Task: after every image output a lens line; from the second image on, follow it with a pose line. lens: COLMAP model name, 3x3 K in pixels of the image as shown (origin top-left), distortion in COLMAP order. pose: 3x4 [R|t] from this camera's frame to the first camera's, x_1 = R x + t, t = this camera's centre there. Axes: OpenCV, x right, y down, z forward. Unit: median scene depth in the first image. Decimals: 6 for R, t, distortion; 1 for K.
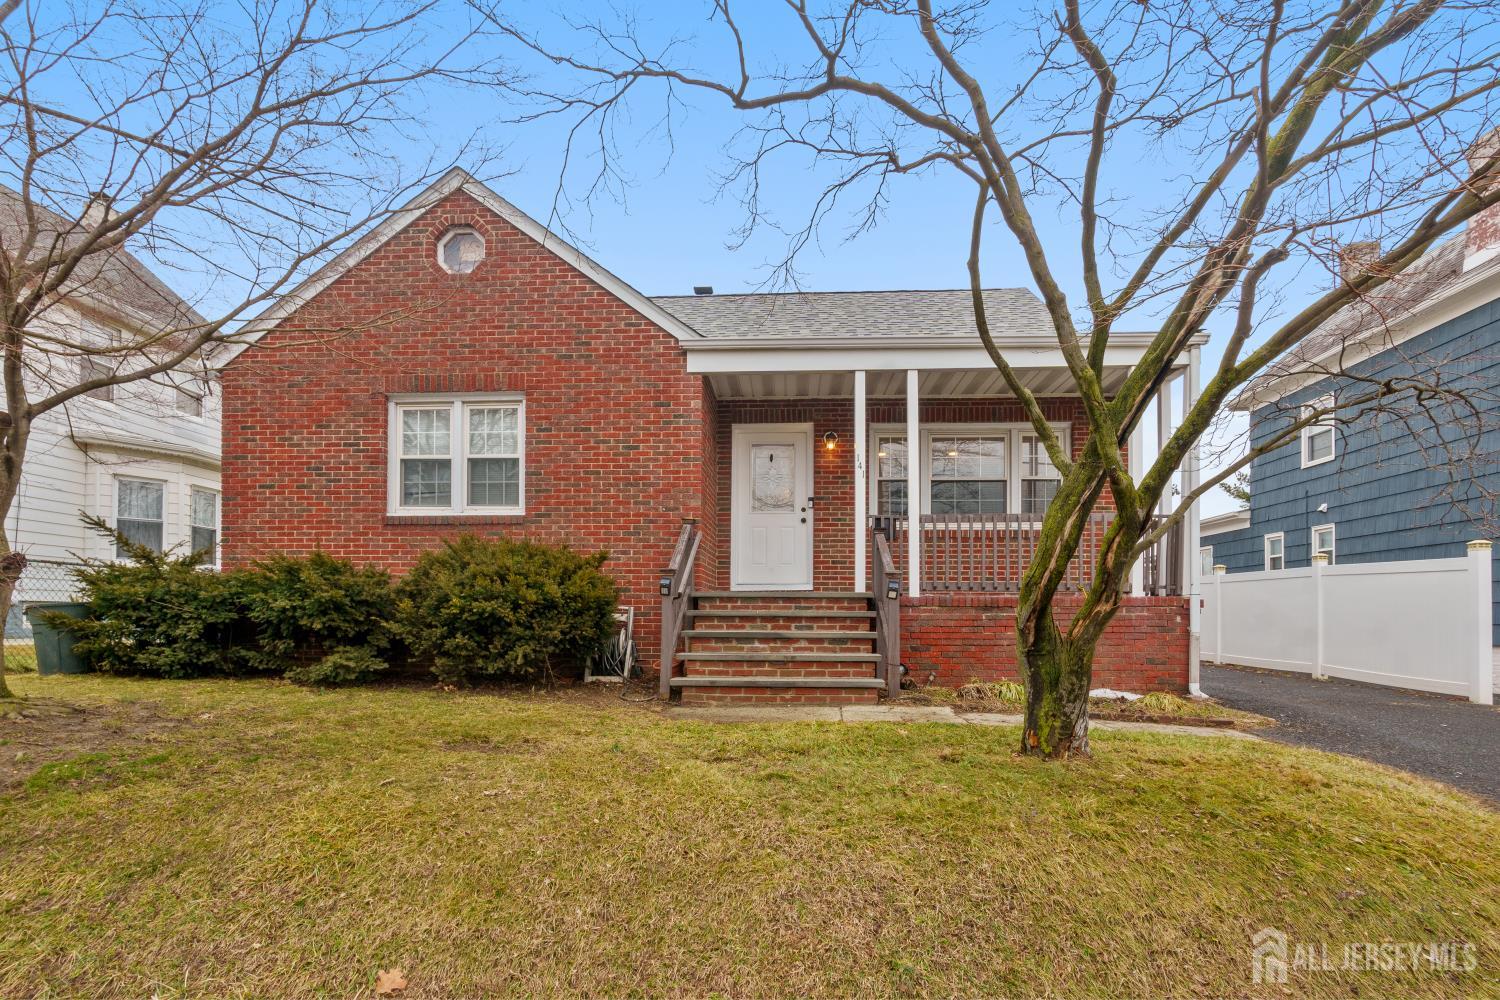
lens RADIAL K [[687.1, 0, 751.6], [0, 687.1, 440.6], [0, 0, 1]] dist [-0.001223, -0.000238]
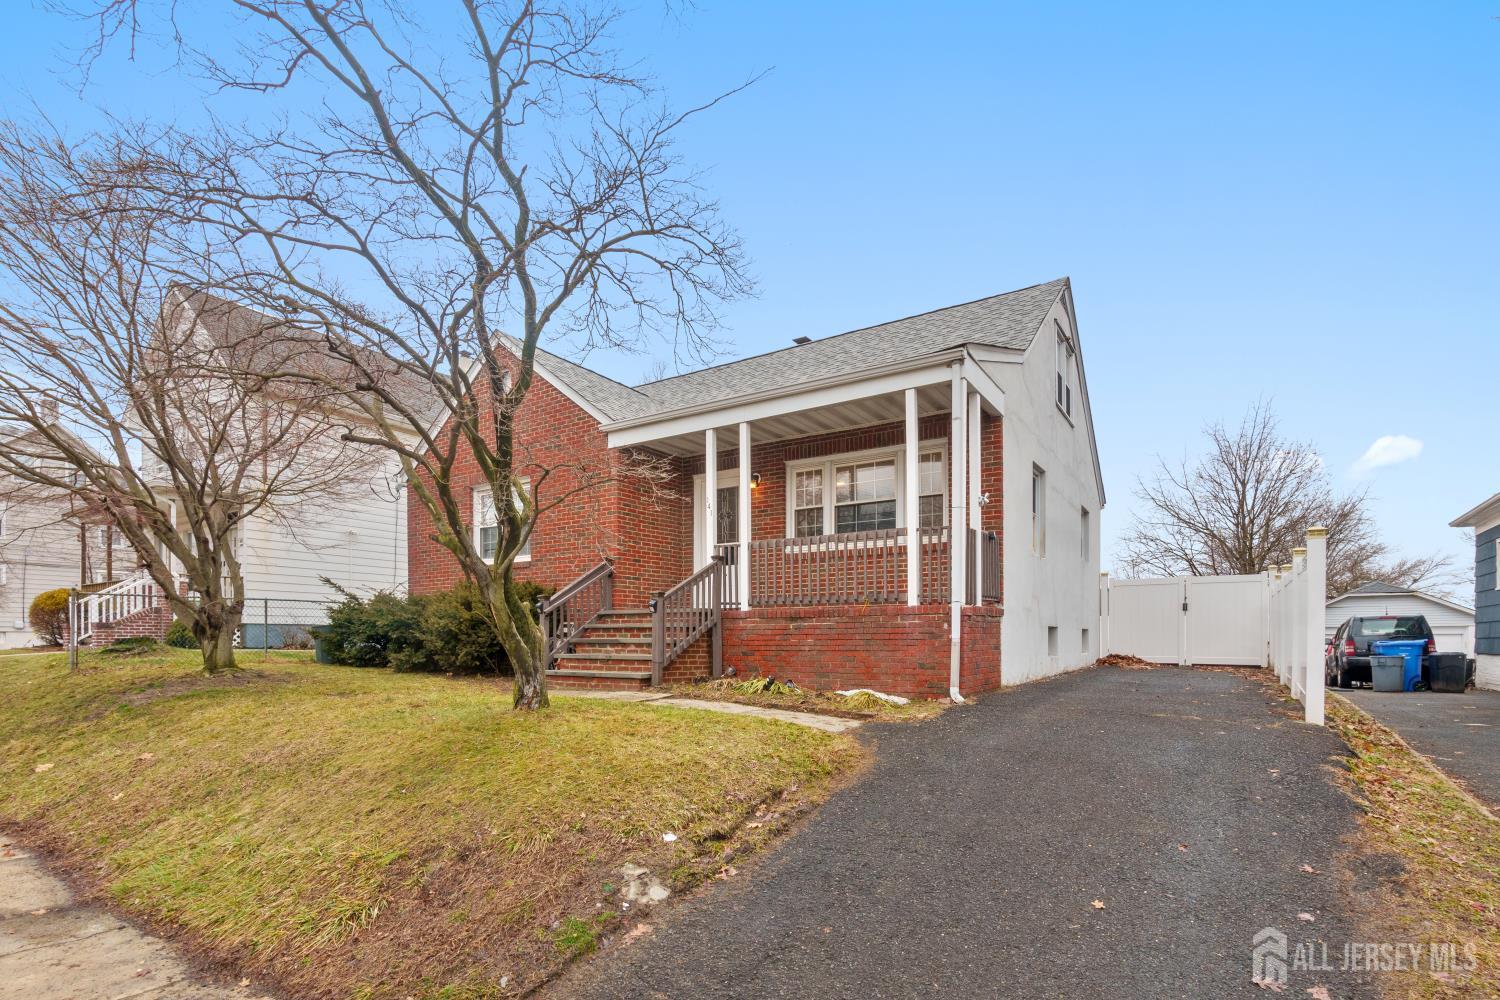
lens RADIAL K [[719.4, 0, 751.2], [0, 719.4, 432.9], [0, 0, 1]] dist [-0.003364, -0.000599]
pose [[0.861406, -0.142949, -0.487387, 0.875776], [0.130069, 0.989665, -0.060382, -0.007644], [0.490981, -0.011381, 0.871096, -0.102854]]
